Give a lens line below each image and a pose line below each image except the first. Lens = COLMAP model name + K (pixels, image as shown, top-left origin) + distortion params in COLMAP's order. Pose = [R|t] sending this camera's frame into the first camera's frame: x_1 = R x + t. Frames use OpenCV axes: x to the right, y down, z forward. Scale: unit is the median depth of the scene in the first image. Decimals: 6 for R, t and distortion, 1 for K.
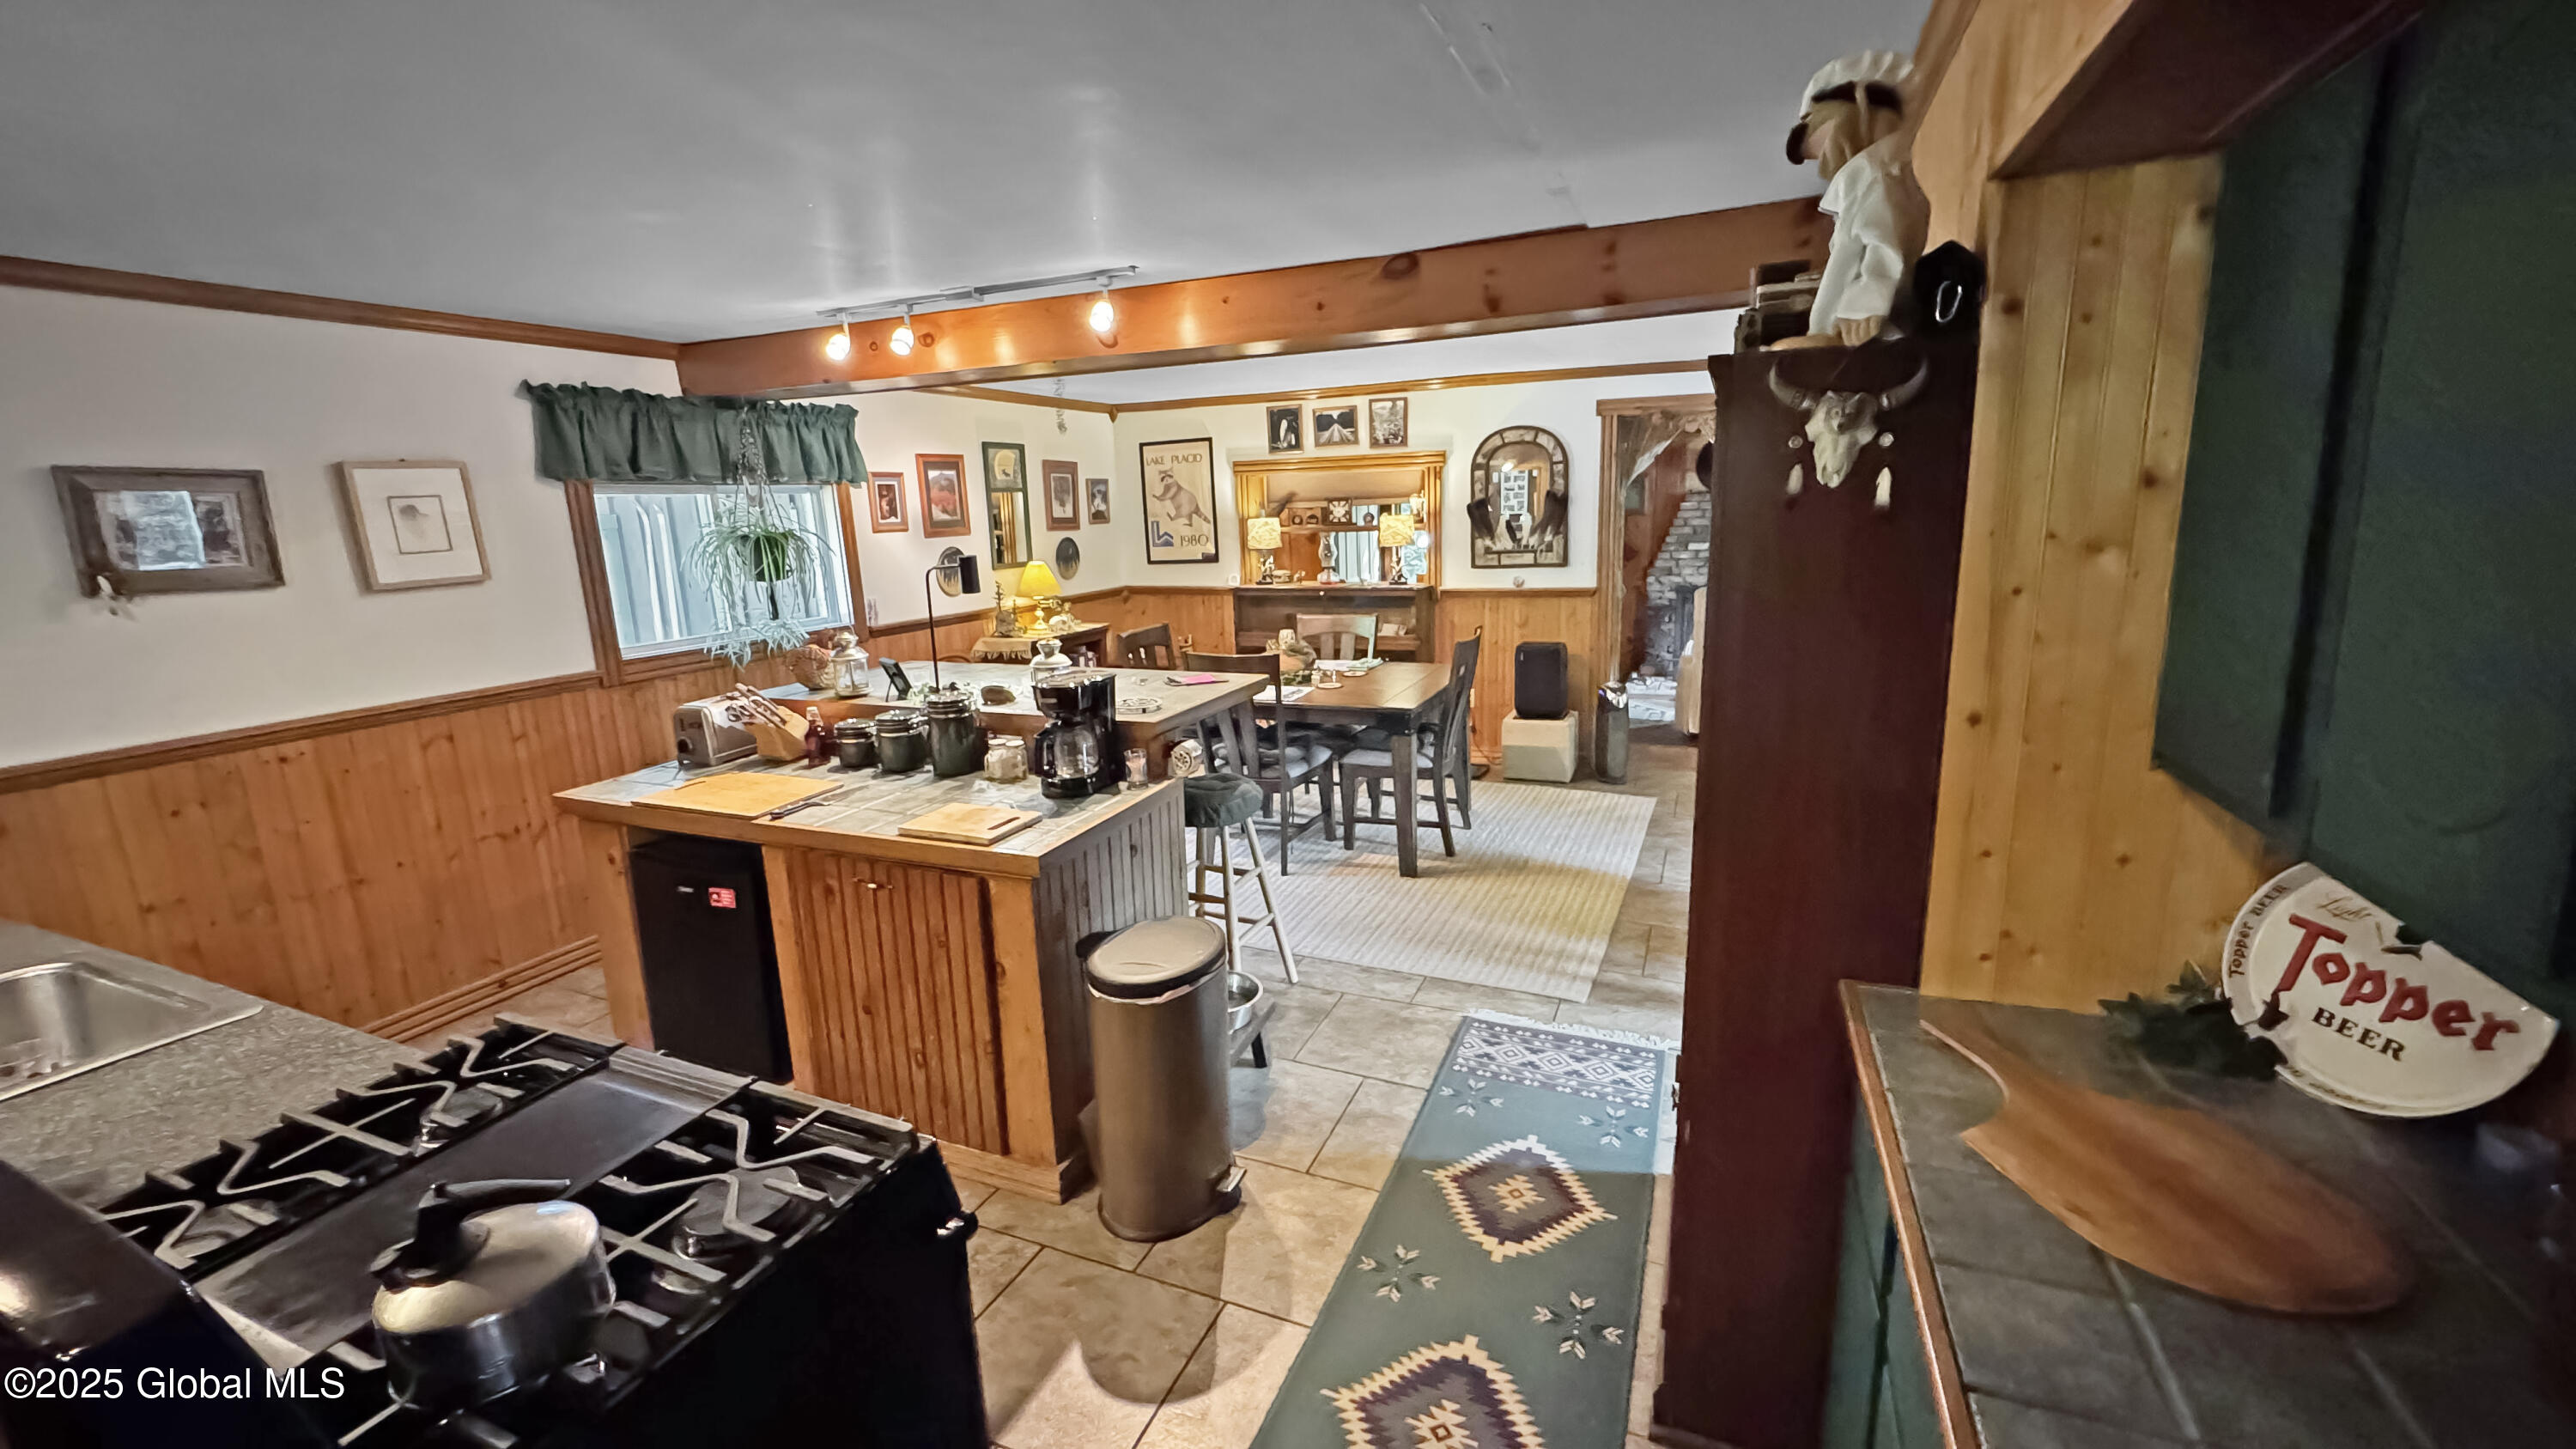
lens RADIAL K [[1027.7, 0, 1286.2], [0, 1027.7, 722.9], [0, 0, 1]] dist [-0.003082, -0.000375]
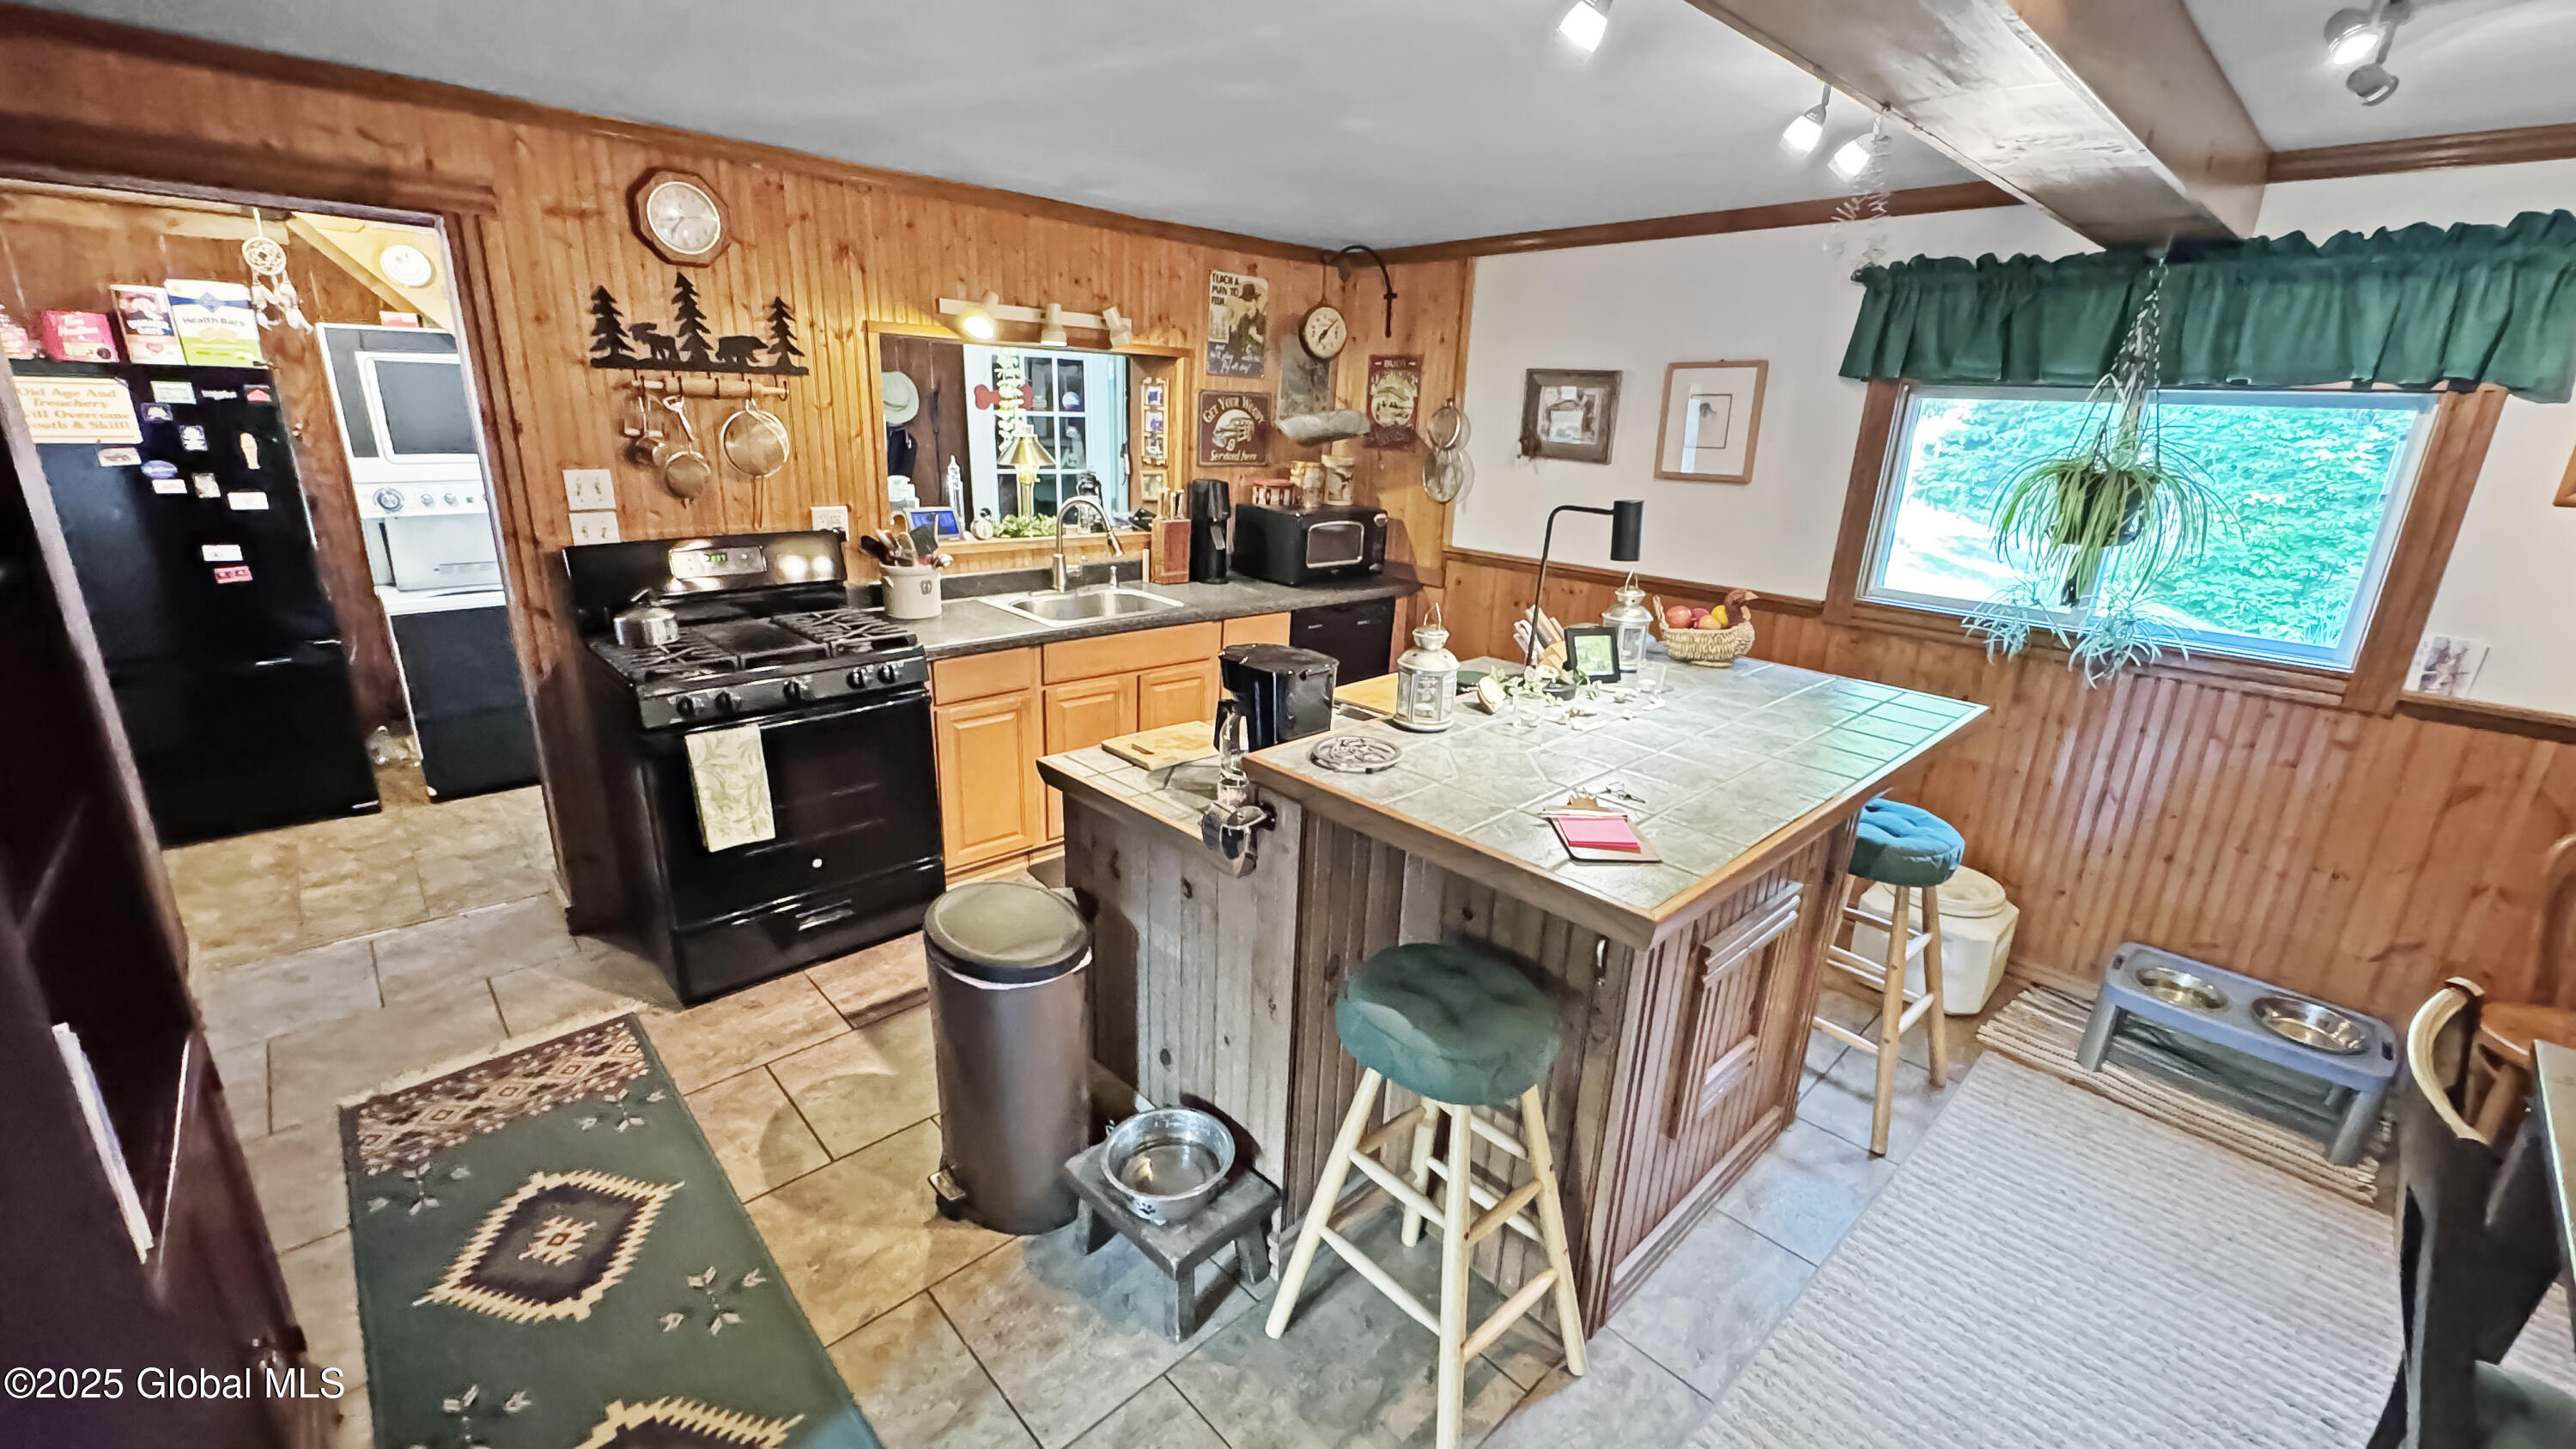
lens RADIAL K [[1027.7, 0, 1284.1], [0, 1027.7, 720.7], [0, 0, 1]] dist [-0.003082, -0.000375]
pose [[-0.405178, 0.287417, -0.867883, 0.383591], [-0.214664, 0.892849, 0.395903, -0.260308], [0.888679, 0.346715, -0.300065, 1.103965]]
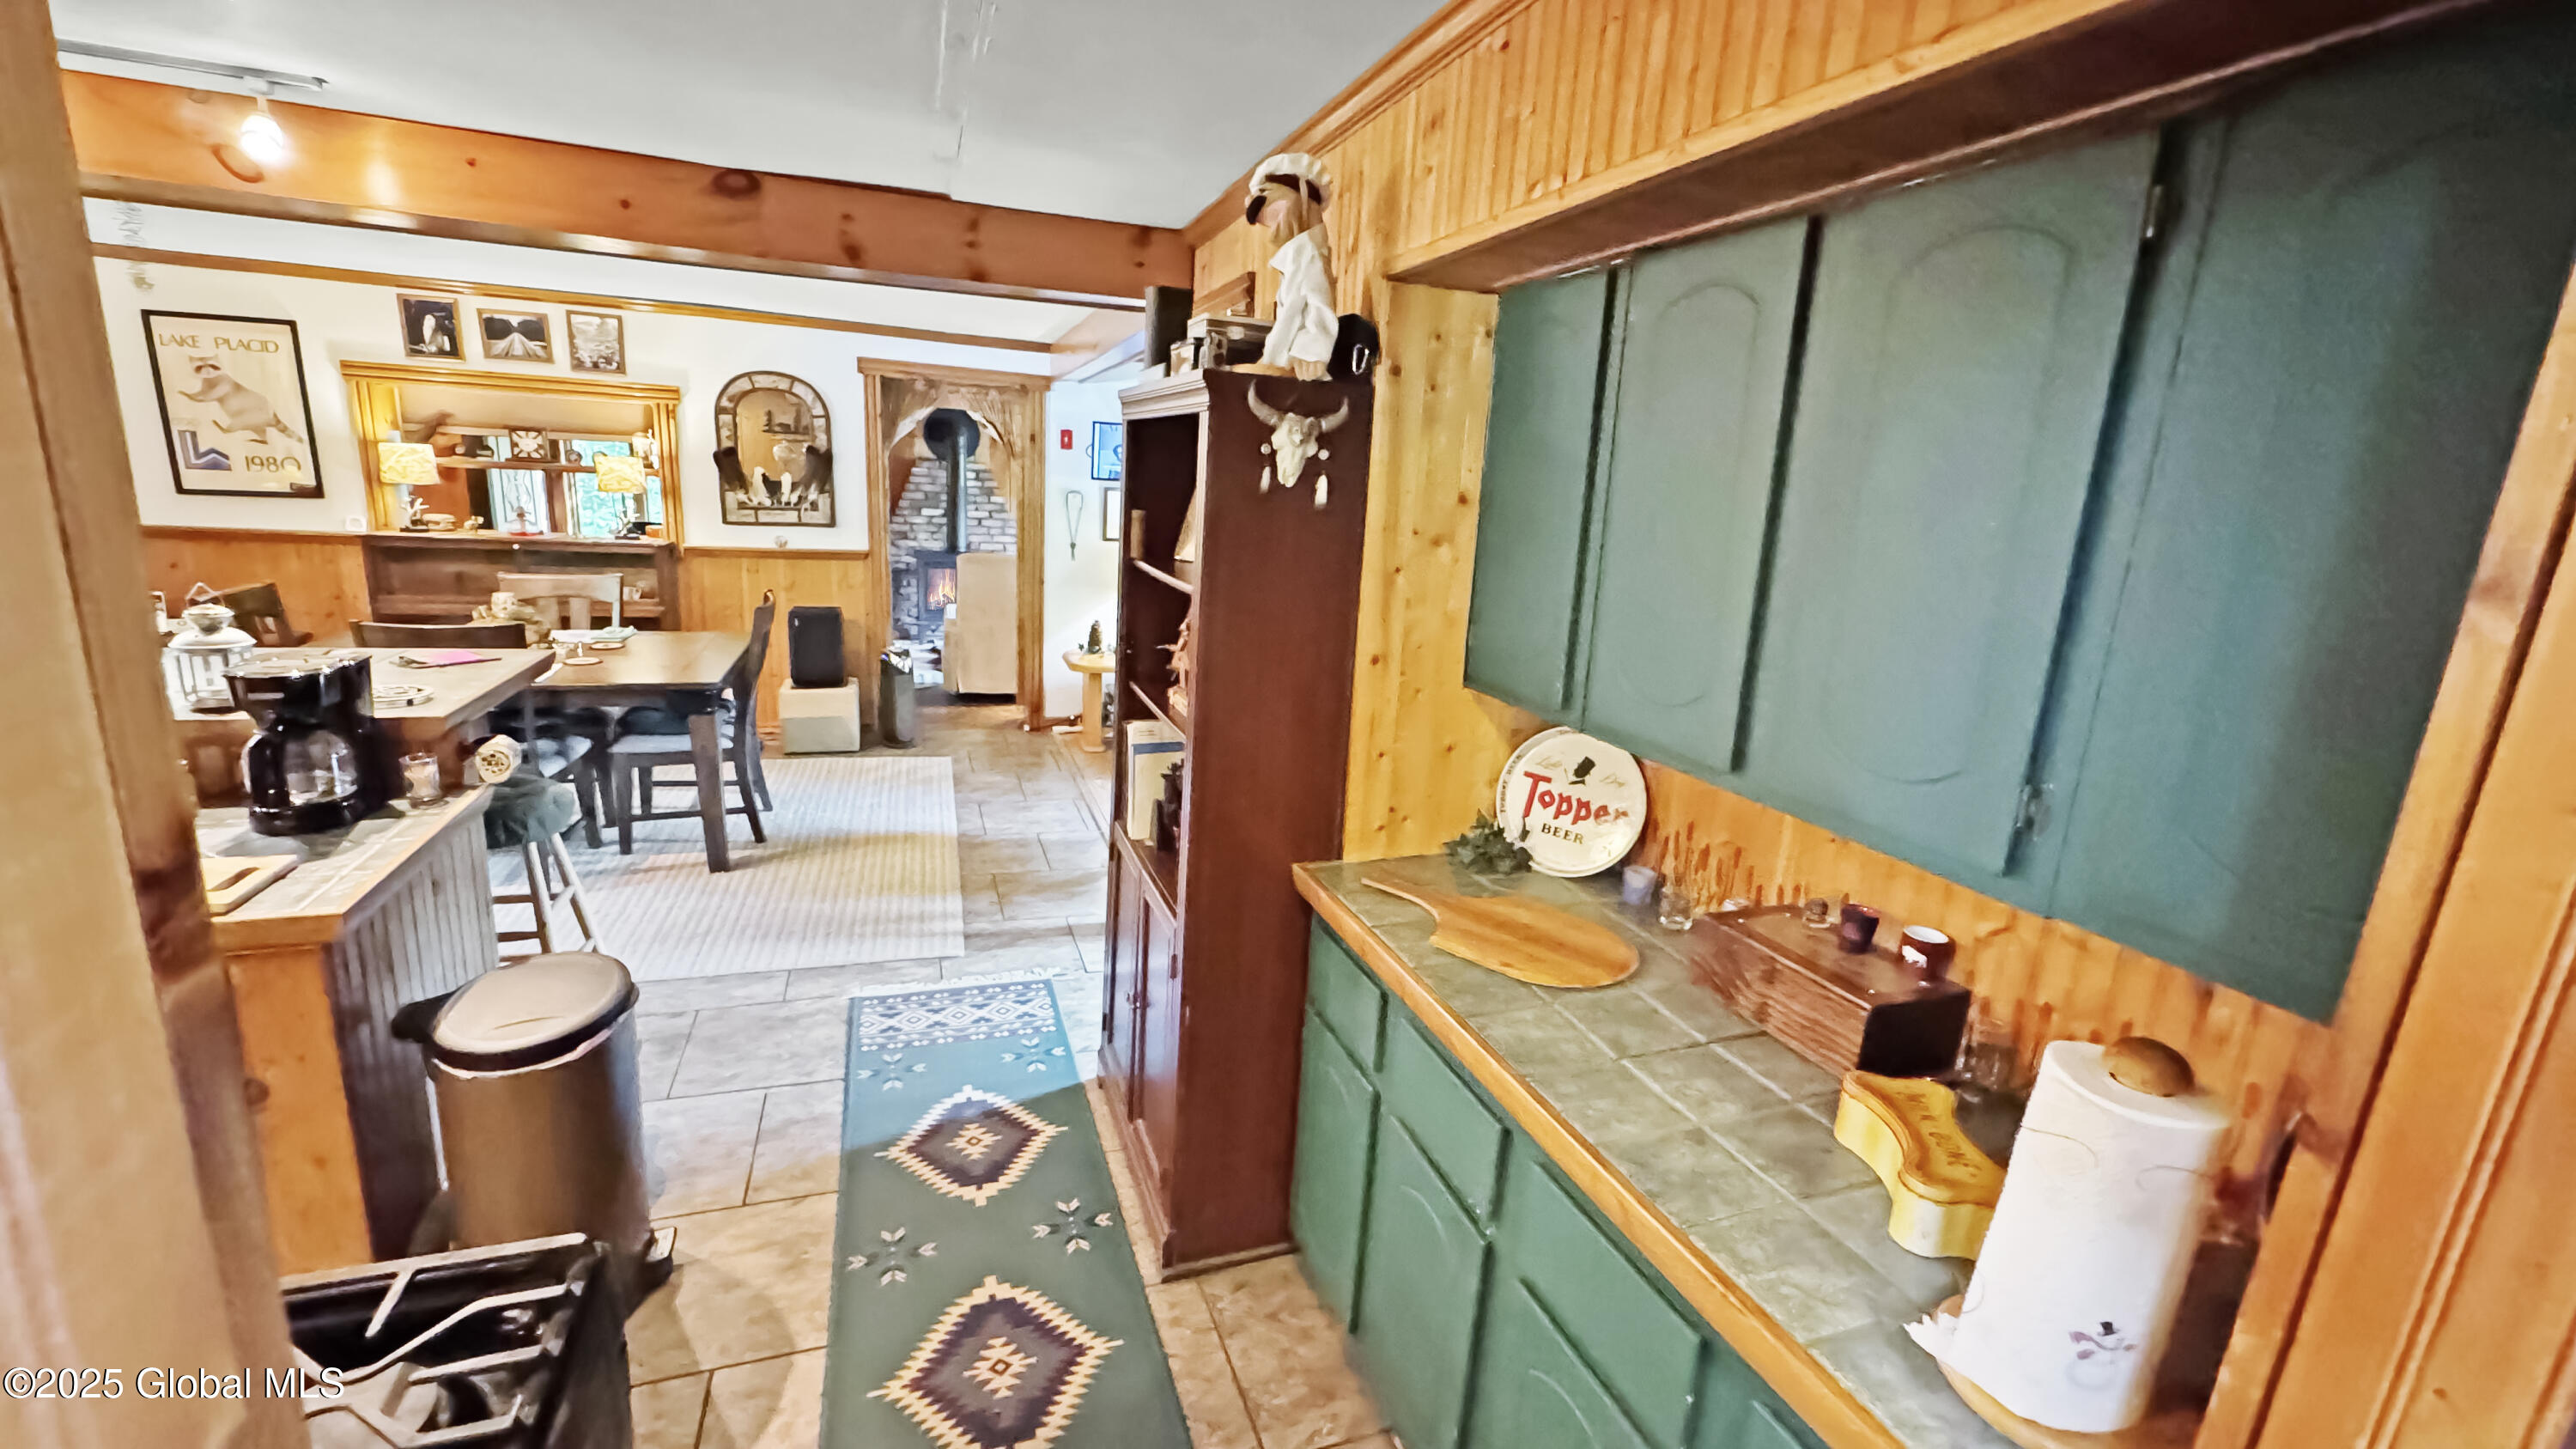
lens RADIAL K [[1027.7, 0, 1284.0], [0, 1027.7, 722.1], [0, 0, 1]] dist [-0.003082, -0.000375]
pose [[0.726156, -0.081756, 0.682652, -0.177798], [0.058004, 0.996650, 0.057661, -0.003596], [-0.685079, -0.002274, 0.728465, 0.025858]]
